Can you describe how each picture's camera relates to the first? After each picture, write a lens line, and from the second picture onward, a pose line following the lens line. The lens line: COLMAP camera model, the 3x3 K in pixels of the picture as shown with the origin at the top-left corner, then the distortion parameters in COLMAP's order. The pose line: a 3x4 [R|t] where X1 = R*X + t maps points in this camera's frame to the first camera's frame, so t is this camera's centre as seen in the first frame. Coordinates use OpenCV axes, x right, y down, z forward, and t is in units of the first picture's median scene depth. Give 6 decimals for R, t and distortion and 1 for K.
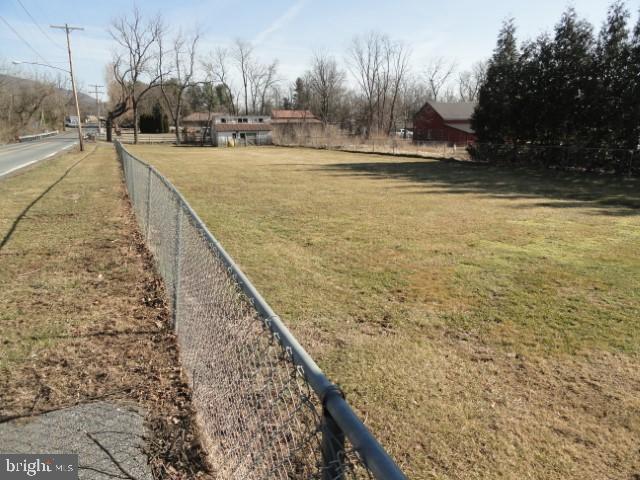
lens RADIAL K [[453.4, 0, 321.5], [0, 453.4, 240.5], [0, 0, 1]] dist [0.004227, 0.001515]
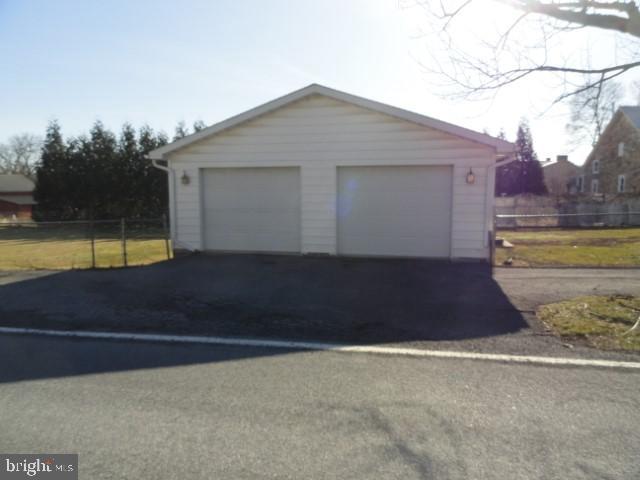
lens RADIAL K [[453.4, 0, 318.6], [0, 453.4, 238.7], [0, 0, 1]] dist [0.004227, 0.001515]
pose [[0.612002, -0.077094, 0.787090, -0.204626], [0.199143, 0.978191, -0.059032, 0.094958], [-0.765373, 0.192872, 0.614007, -0.378259]]
